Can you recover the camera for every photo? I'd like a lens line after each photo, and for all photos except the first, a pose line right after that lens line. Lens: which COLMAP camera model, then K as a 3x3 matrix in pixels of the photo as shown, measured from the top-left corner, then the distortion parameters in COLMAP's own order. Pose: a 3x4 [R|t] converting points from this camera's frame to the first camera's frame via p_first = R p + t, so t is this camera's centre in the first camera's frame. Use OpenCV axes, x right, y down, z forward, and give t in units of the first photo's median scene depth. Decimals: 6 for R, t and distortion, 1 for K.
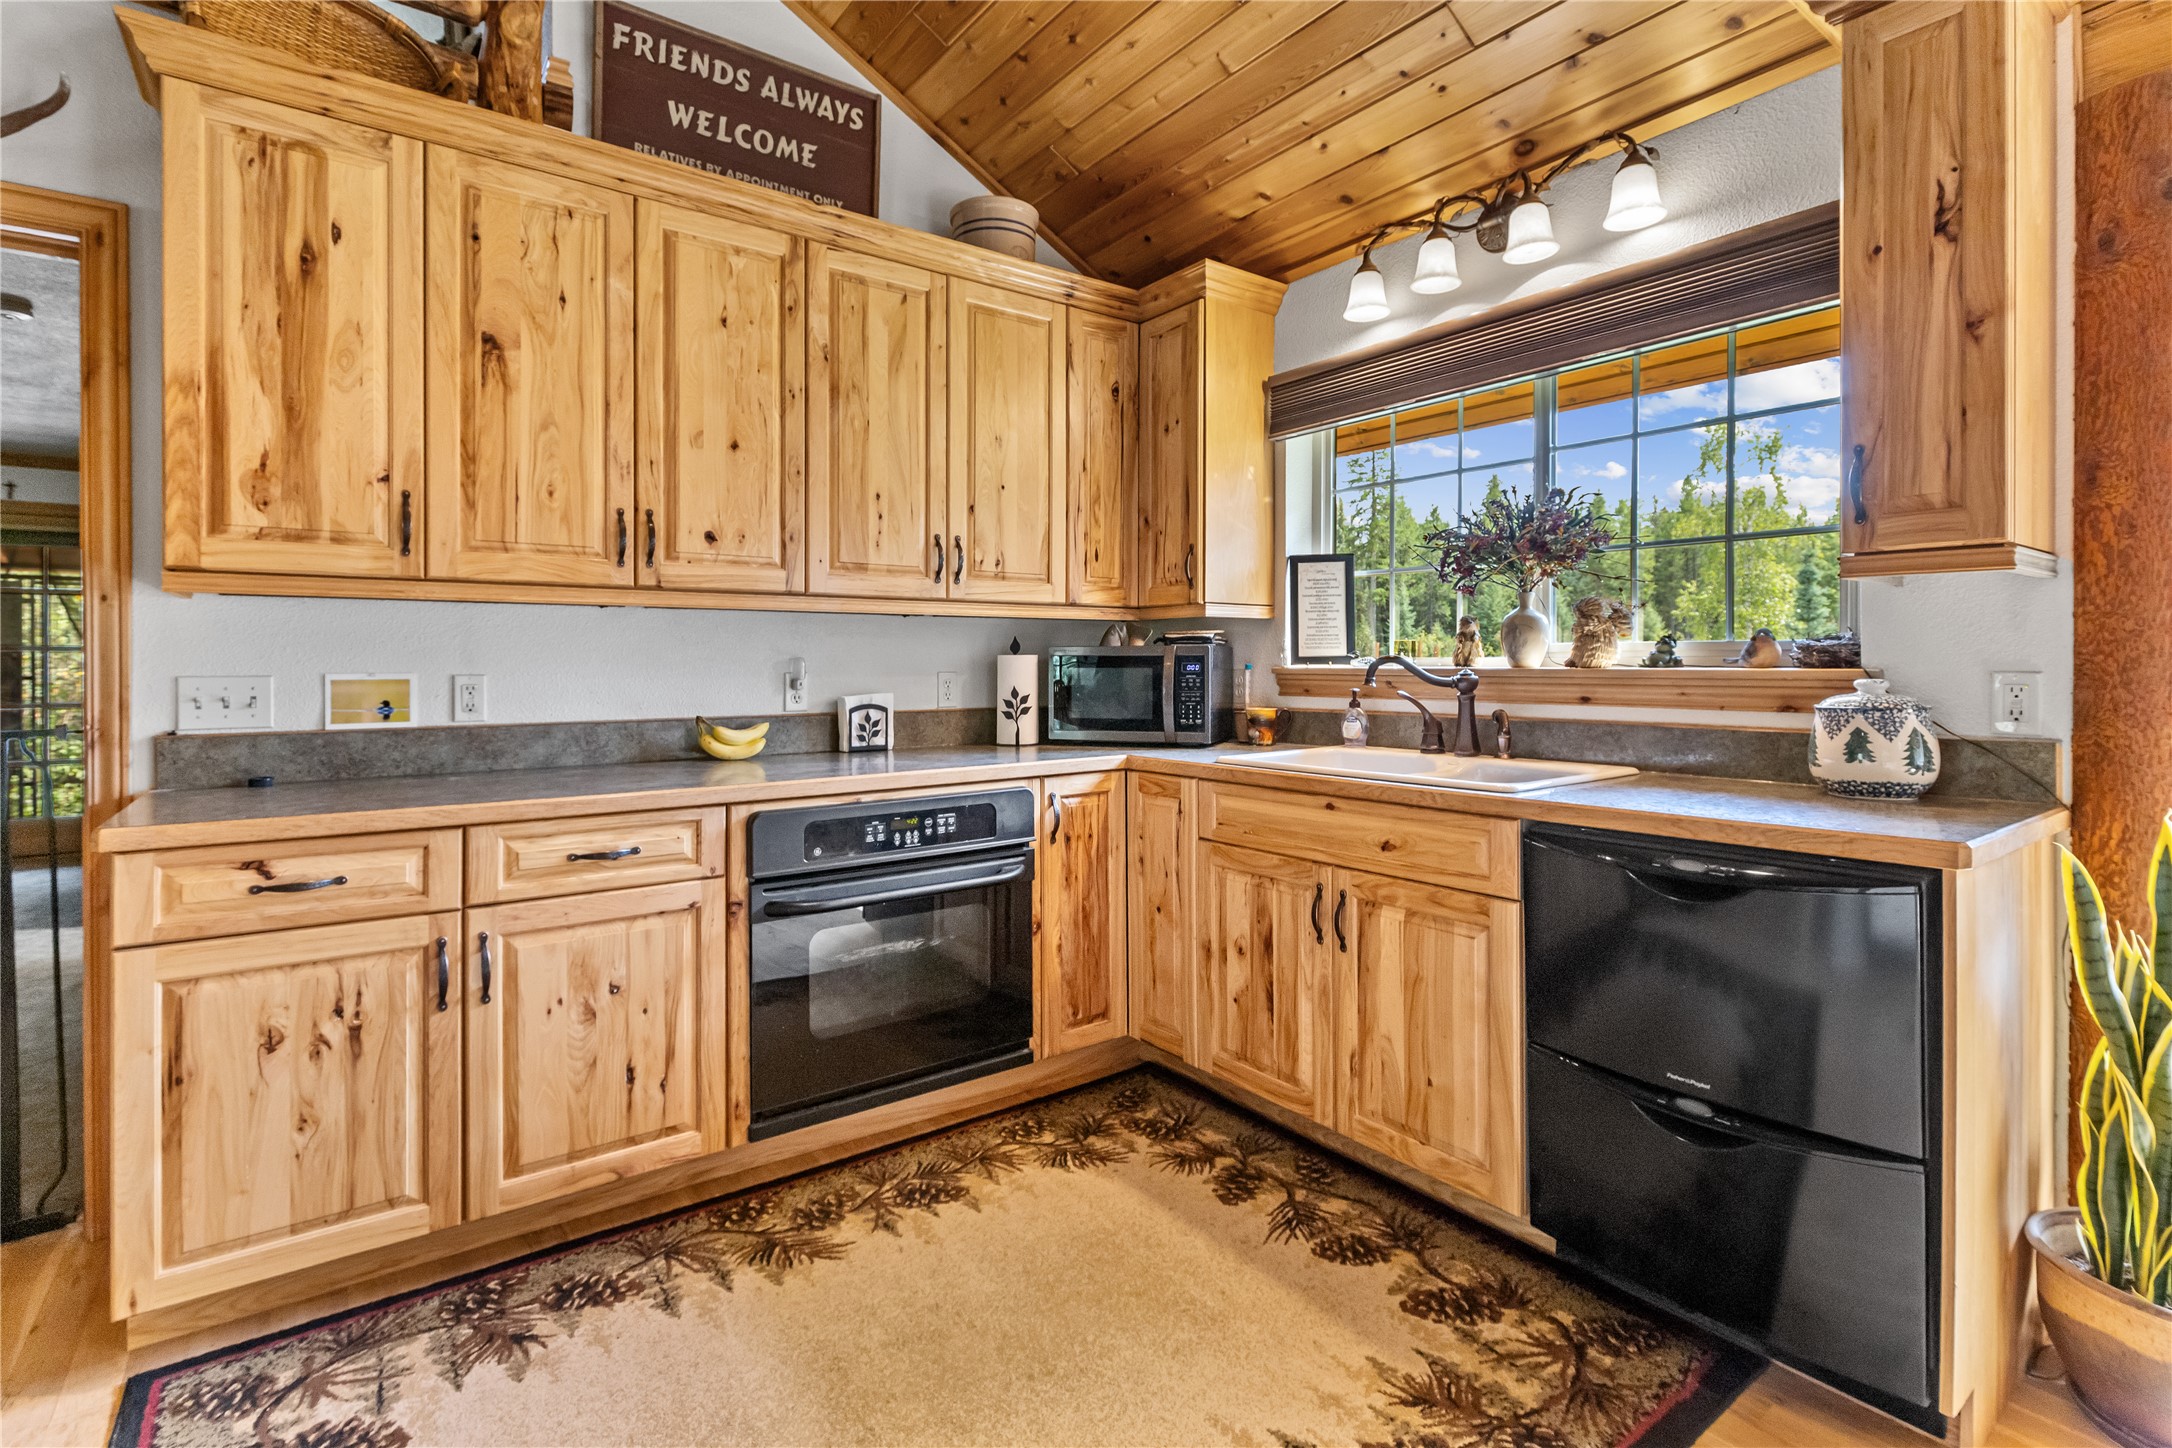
lens RADIAL K [[1018.5, 0, 1083.2], [0, 1018.5, 665.5], [0, 0, 1]] dist [0.001004, -0.001021]
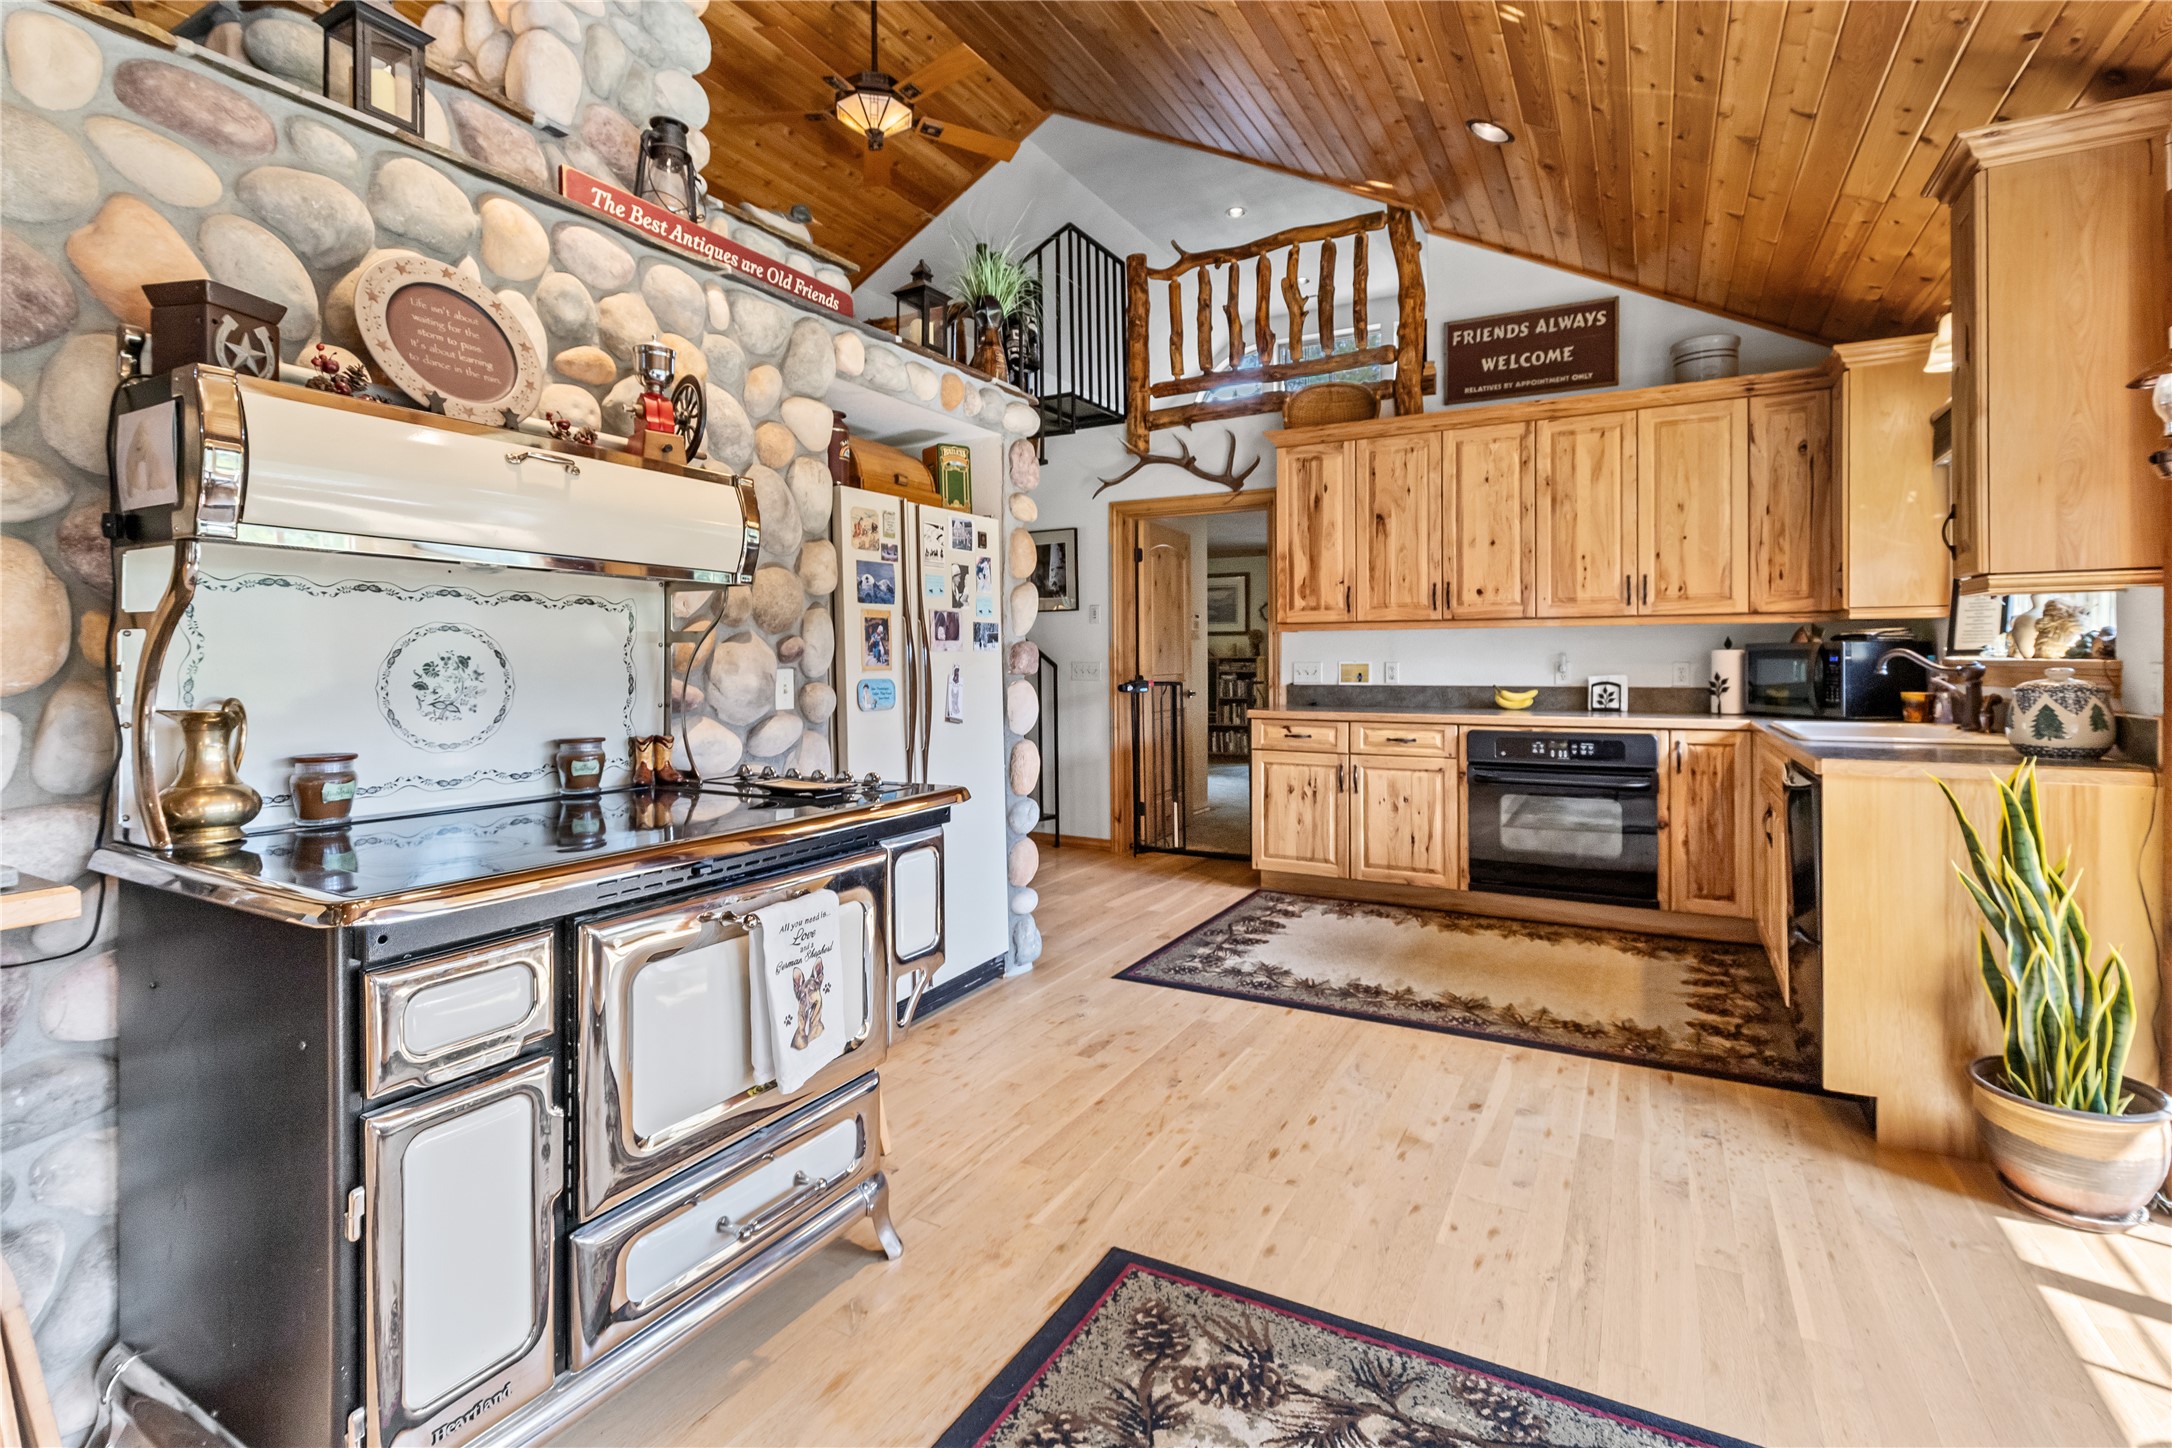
lens RADIAL K [[1018.5, 0, 1083.2], [0, 1018.5, 665.5], [0, 0, 1]] dist [0.001004, -0.001021]
pose [[0.415783, 0.005859, -0.909445, 1.075538], [0.001247, 0.999975, 0.007012, 0.000270], [0.909463, -0.004049, 0.415765, -0.494304]]
